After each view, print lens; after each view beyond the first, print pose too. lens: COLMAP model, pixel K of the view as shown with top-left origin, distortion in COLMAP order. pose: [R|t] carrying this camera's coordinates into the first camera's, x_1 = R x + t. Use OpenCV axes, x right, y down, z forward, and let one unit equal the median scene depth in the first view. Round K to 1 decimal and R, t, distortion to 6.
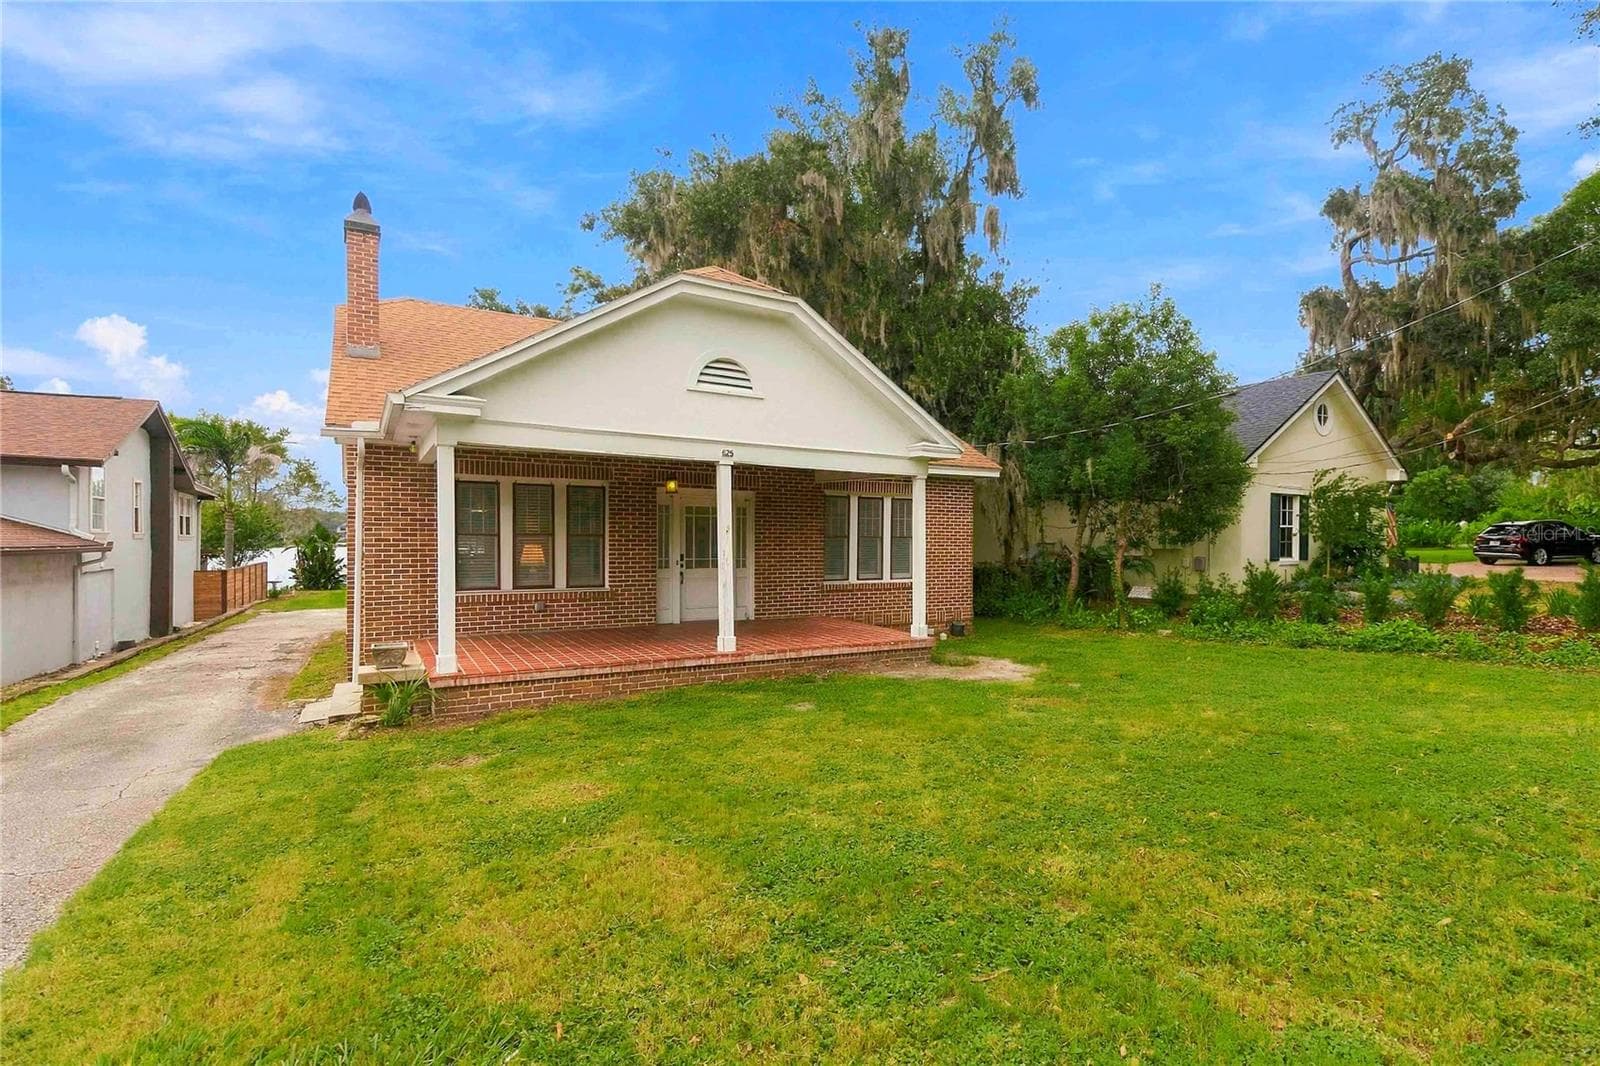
lens RADIAL K [[734.2, 0, 800.0], [0, 734.2, 533.0], [0, 0, 1]] dist [-0.000701, -0.000059]
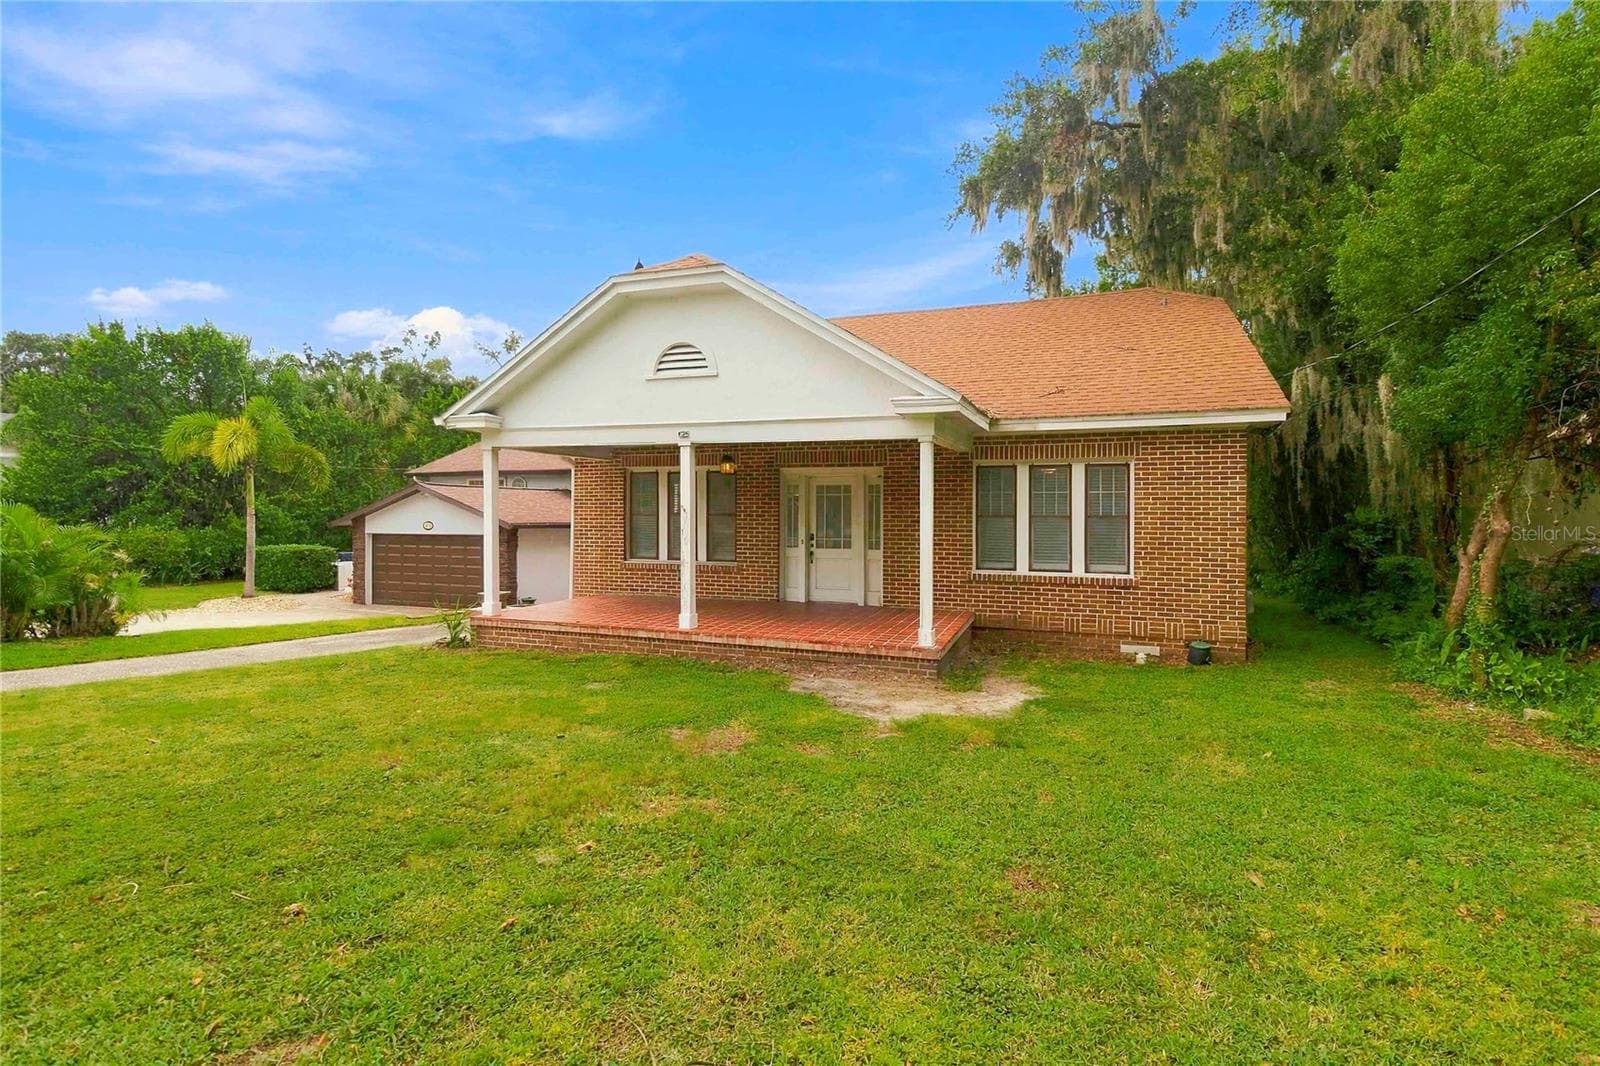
lens RADIAL K [[734.2, 0, 800.0], [0, 734.2, 533.0], [0, 0, 1]] dist [-0.000701, -0.000059]
pose [[0.650764, 0.015847, -0.759114, 0.738726], [0.005328, 0.999662, 0.025436, 0.002433], [0.759261, -0.020597, 0.650460, 0.432872]]
